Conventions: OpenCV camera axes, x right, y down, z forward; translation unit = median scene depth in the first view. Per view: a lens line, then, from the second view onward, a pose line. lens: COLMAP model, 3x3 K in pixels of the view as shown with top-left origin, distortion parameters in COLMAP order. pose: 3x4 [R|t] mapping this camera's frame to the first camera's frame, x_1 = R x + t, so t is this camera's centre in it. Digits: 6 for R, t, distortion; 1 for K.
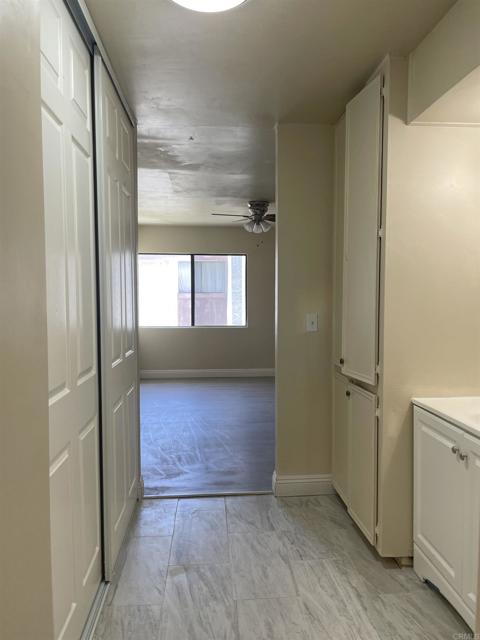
lens RADIAL K [[488.3, 0, 242.7], [0, 488.3, 320.2], [0, 0, 1]] dist [0.061829, -0.098699]
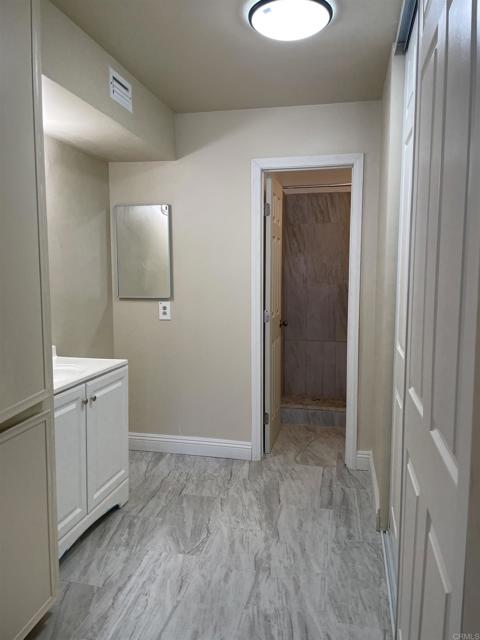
lens RADIAL K [[488.3, 0, 245.5], [0, 488.3, 317.0], [0, 0, 1]] dist [0.061829, -0.098699]
pose [[-0.961124, -0.025858, 0.274903, -0.261388], [0.014284, 0.989616, 0.143027, -0.106499], [-0.275747, 0.141393, -0.950774, 1.853827]]
